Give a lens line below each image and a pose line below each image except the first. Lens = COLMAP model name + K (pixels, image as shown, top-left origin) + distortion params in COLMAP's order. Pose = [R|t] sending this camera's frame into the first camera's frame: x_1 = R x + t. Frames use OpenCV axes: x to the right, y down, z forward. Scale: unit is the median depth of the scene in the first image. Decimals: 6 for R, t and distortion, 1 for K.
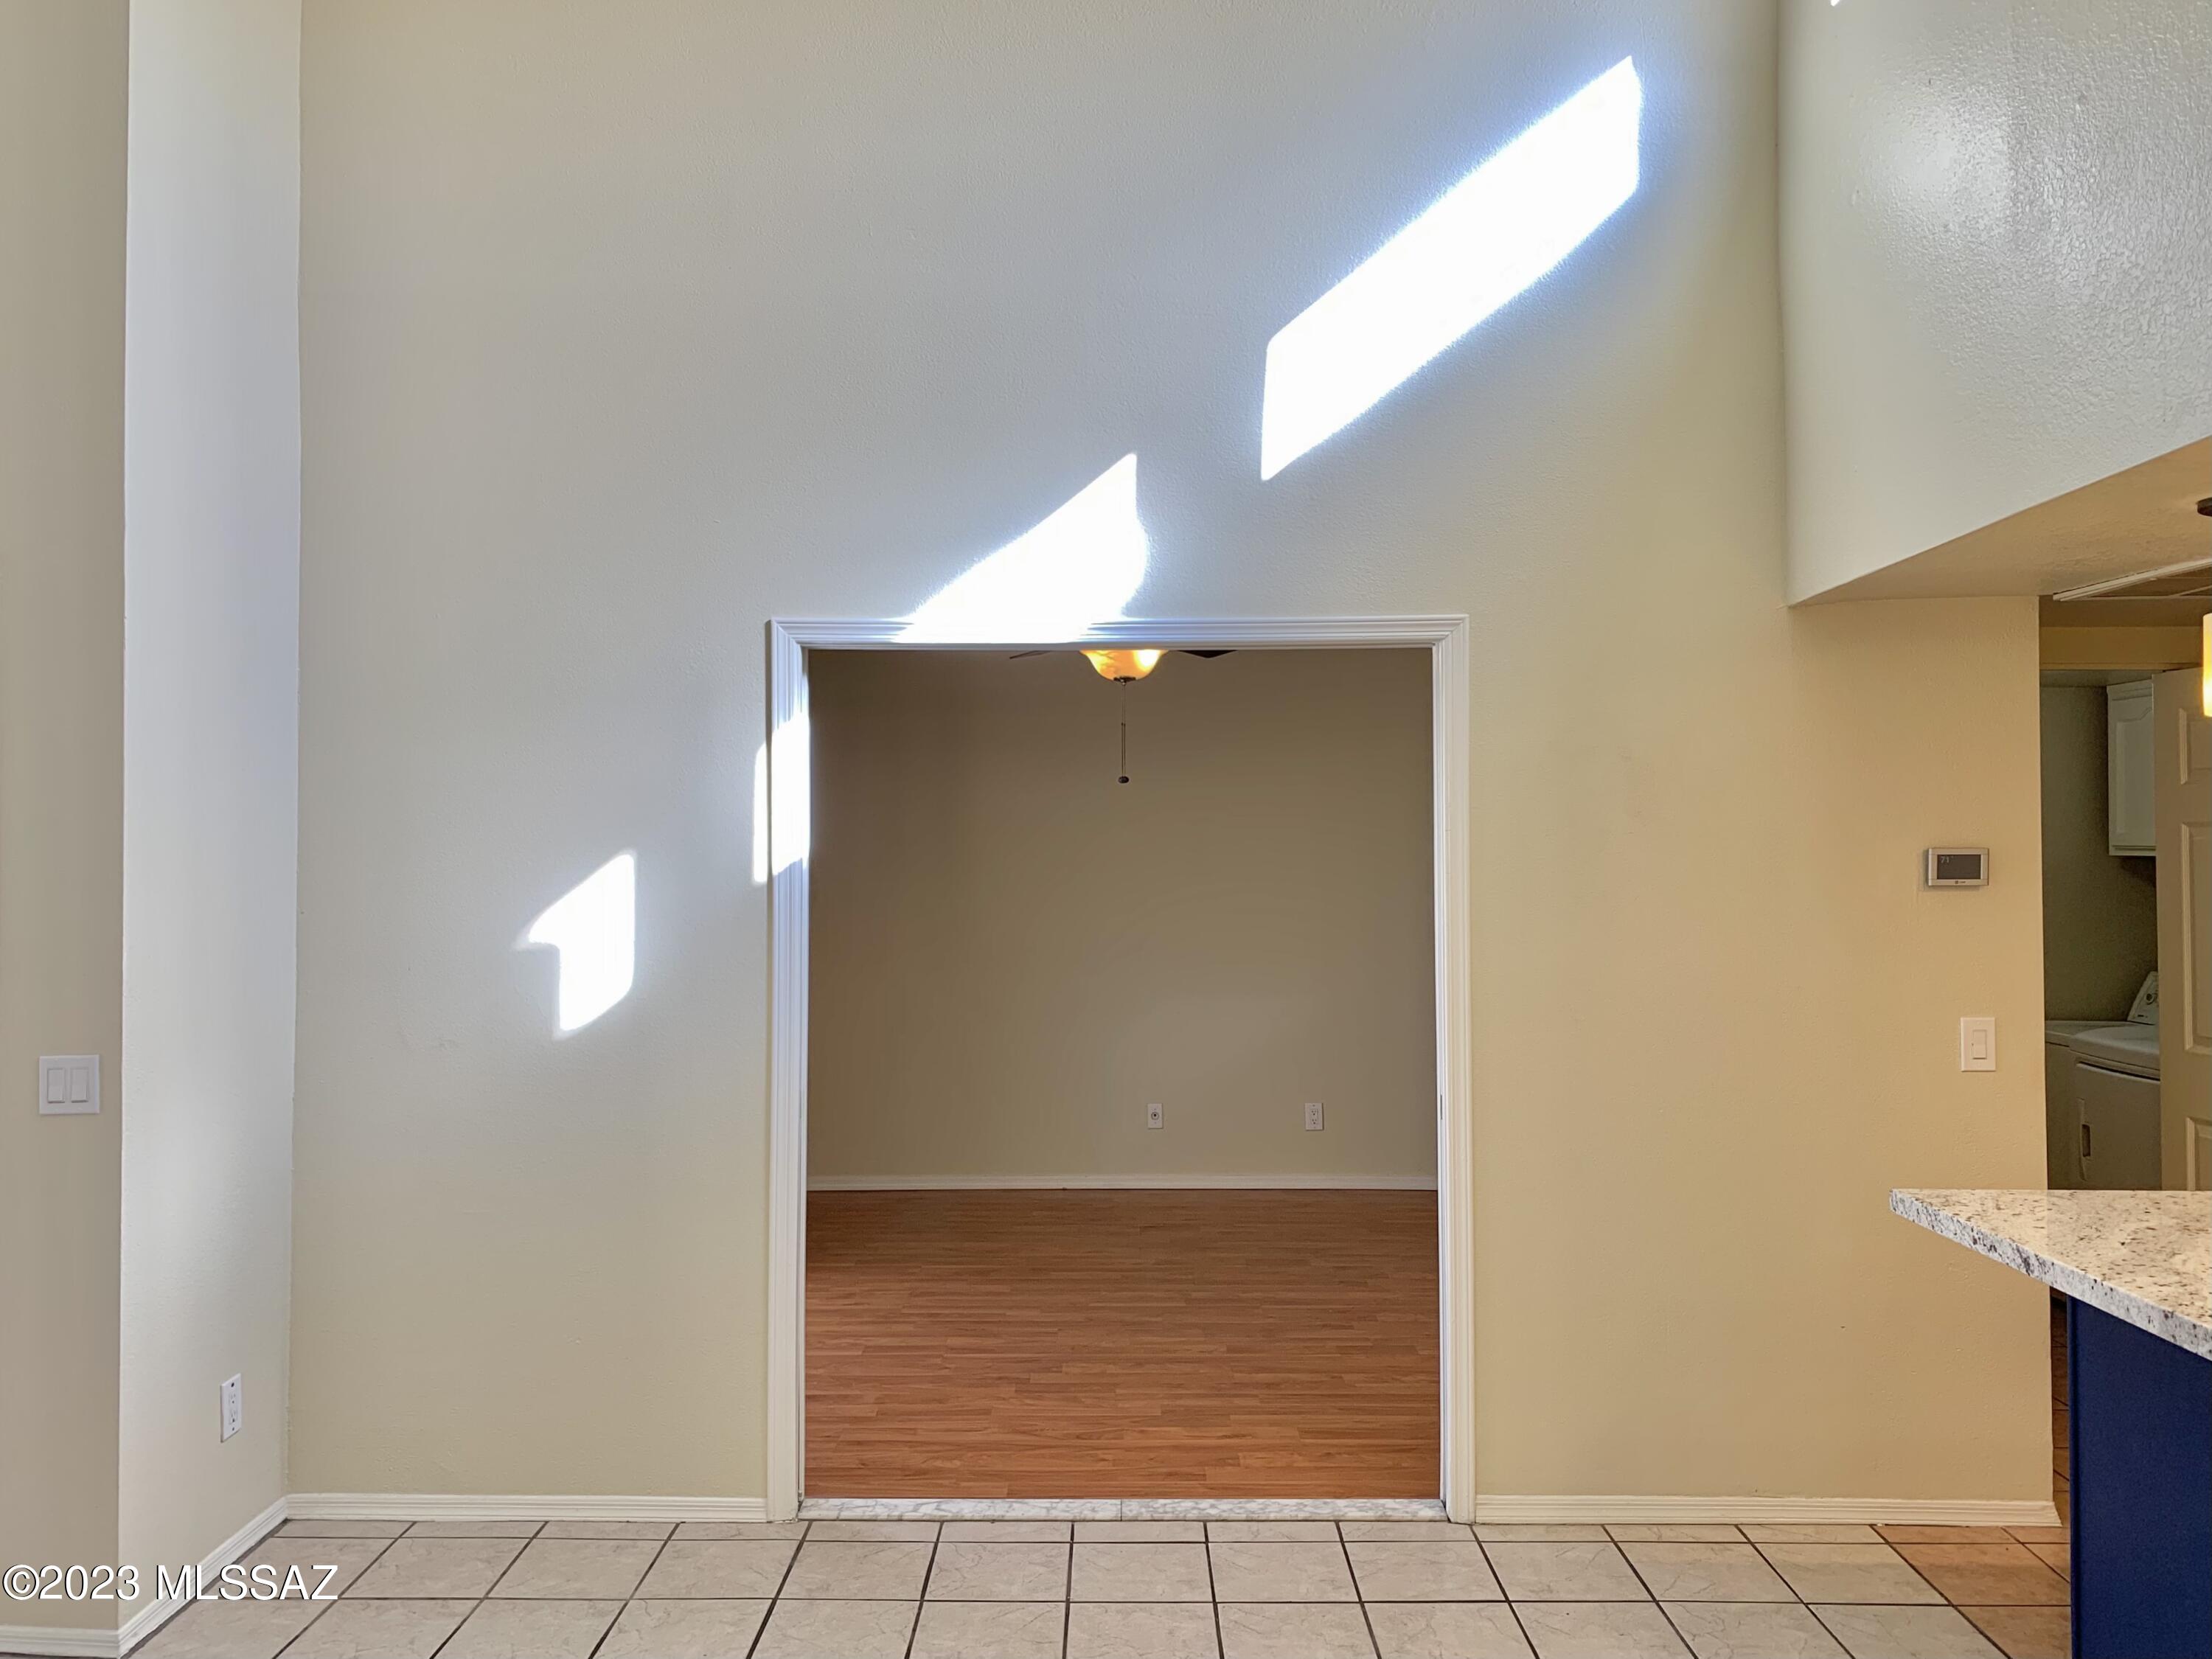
lens RADIAL K [[1779.1, 0, 1066.2], [0, 1779.1, 812.7], [0, 0, 1]] dist [0.023949, -0.013456]
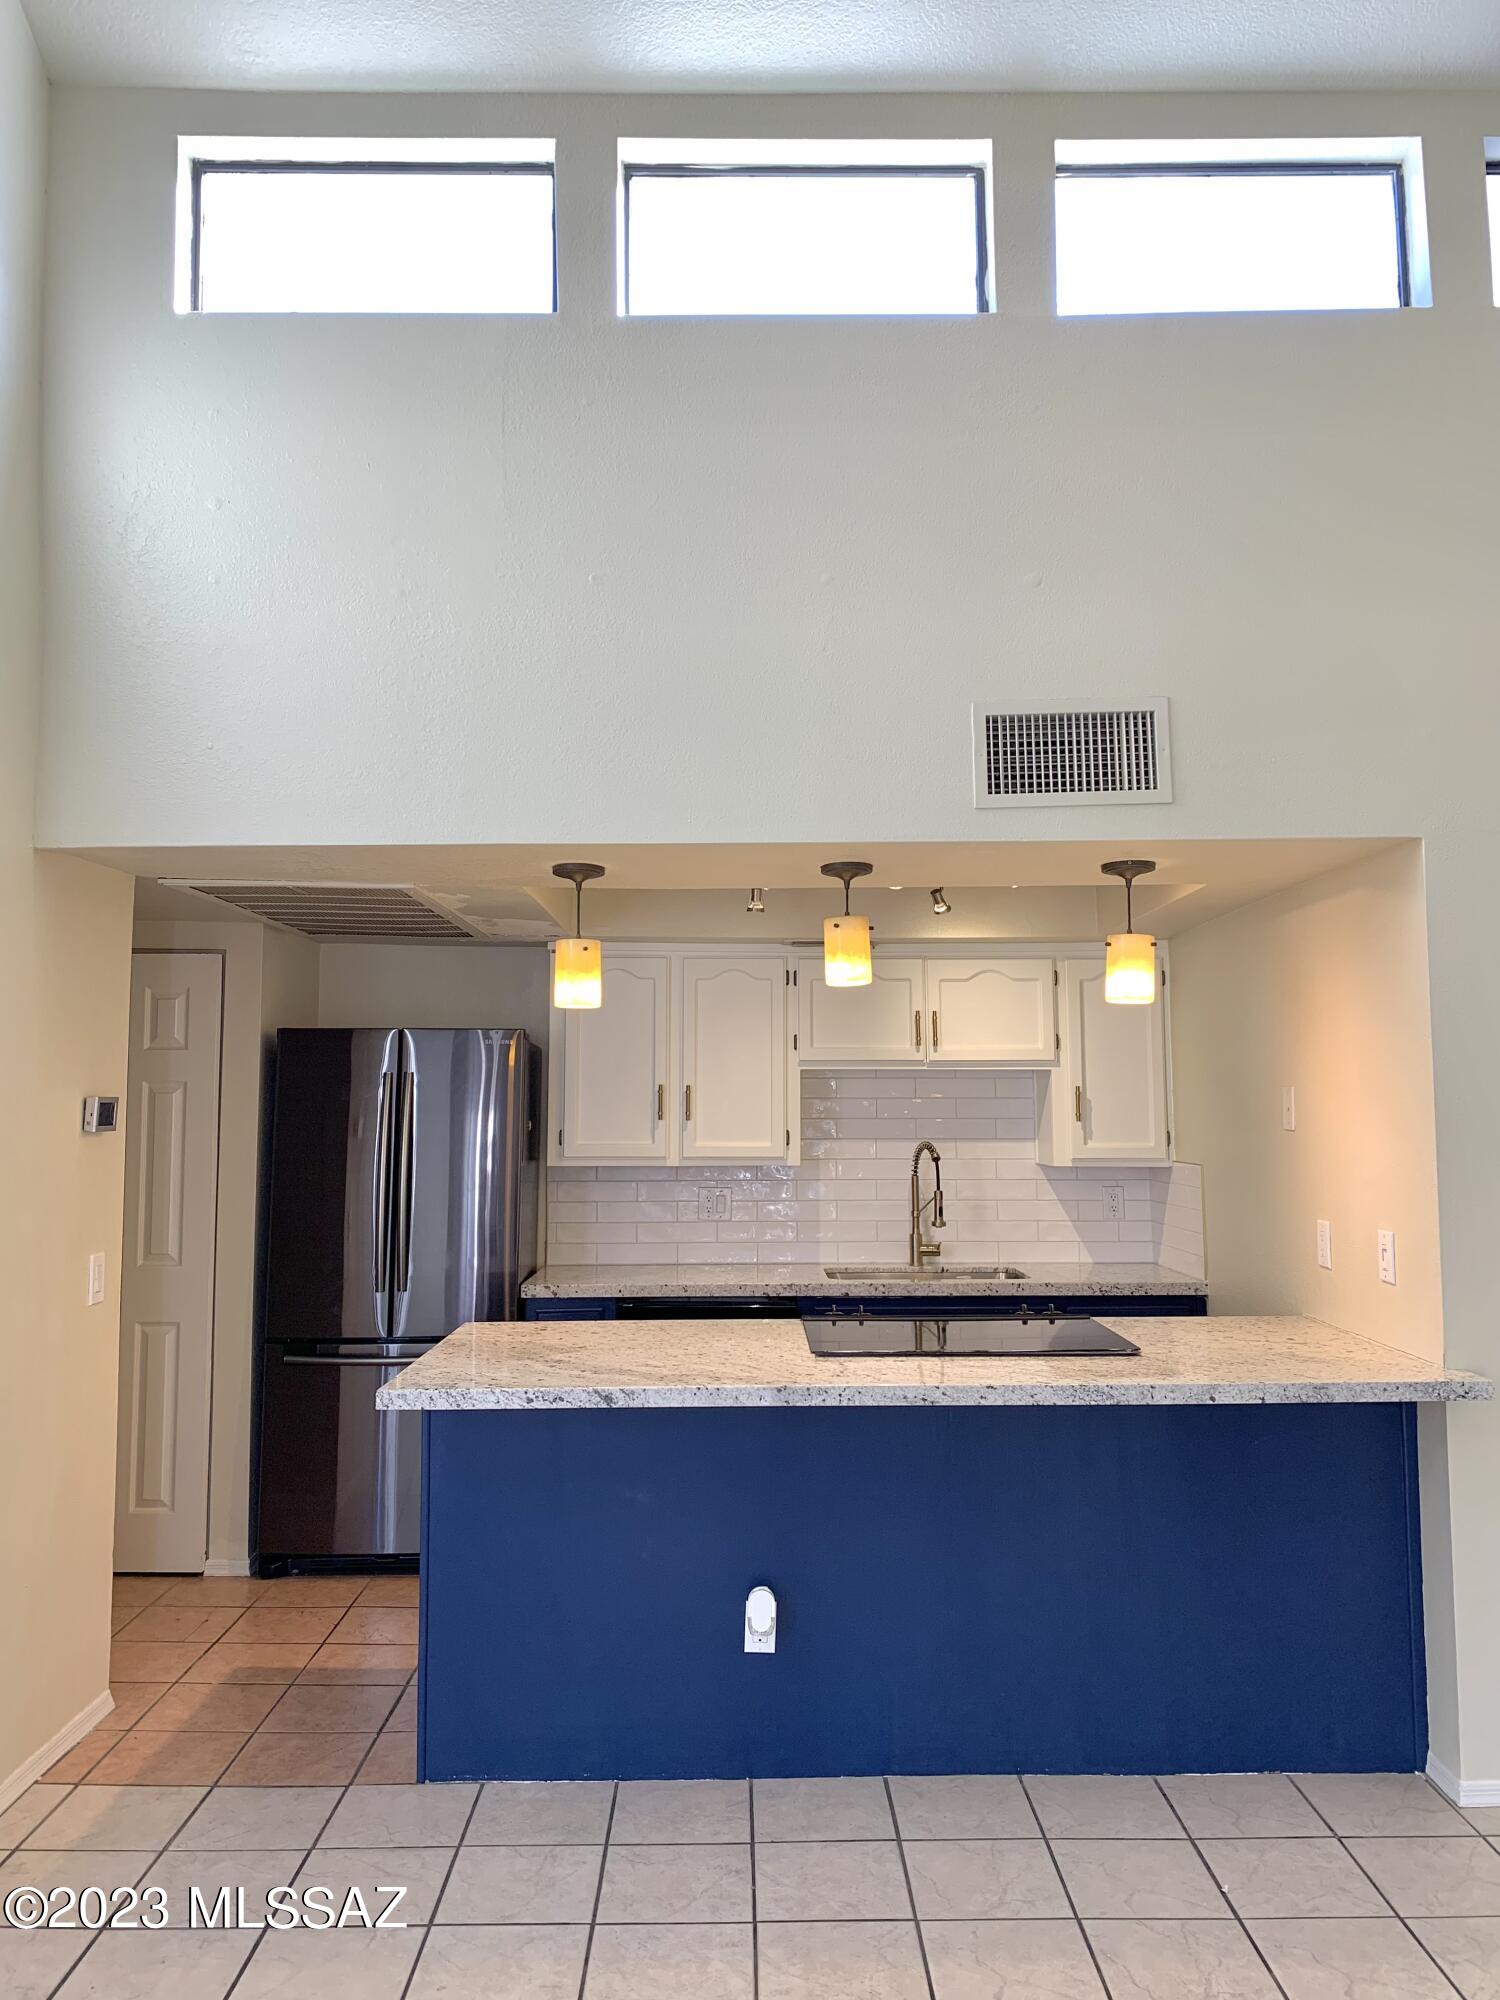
lens RADIAL K [[1525.8, 0, 743.9], [0, 1525.8, 978.0], [0, 0, 1]] dist [0.082754, -0.147178]
pose [[-0.038307, 0.087563, 0.995422, -0.474966], [-0.017580, 0.995940, -0.088285, 0.022182], [-0.999111, -0.020881, -0.036612, 0.667708]]
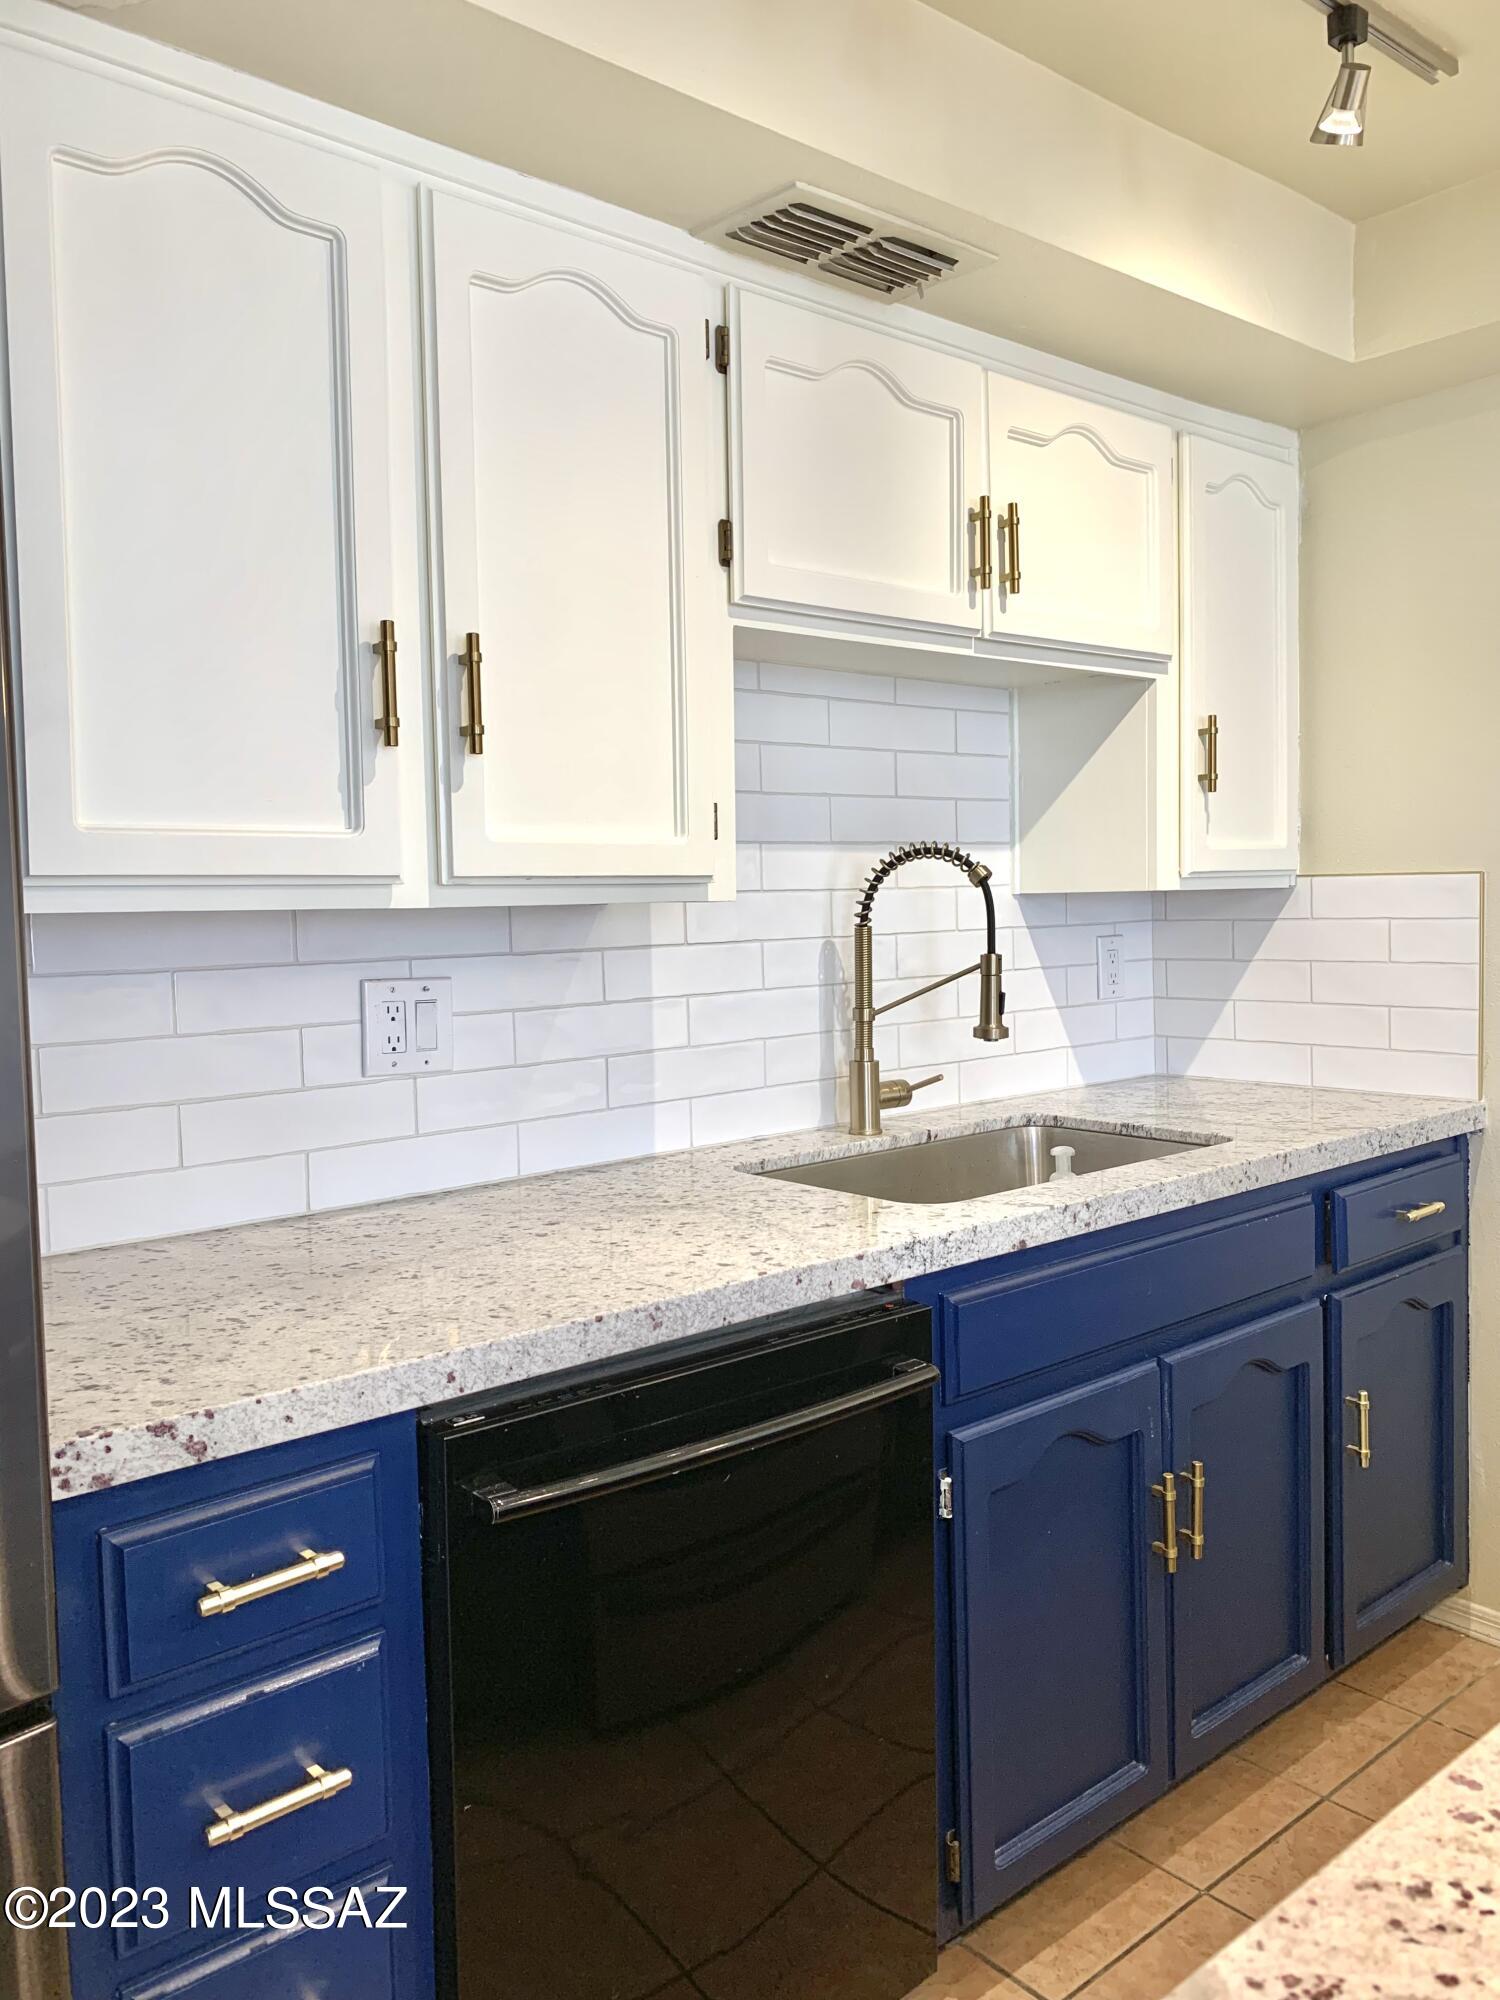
lens RADIAL K [[1525.8, 0, 743.9], [0, 1525.8, 978.0], [0, 0, 1]] dist [0.082754, -0.147178]
pose [[-0.669016, -0.019283, 0.742998, 0.559636], [0.011376, 0.999281, 0.036177, 0.076410], [-0.743161, 0.032655, -0.668316, 0.892699]]
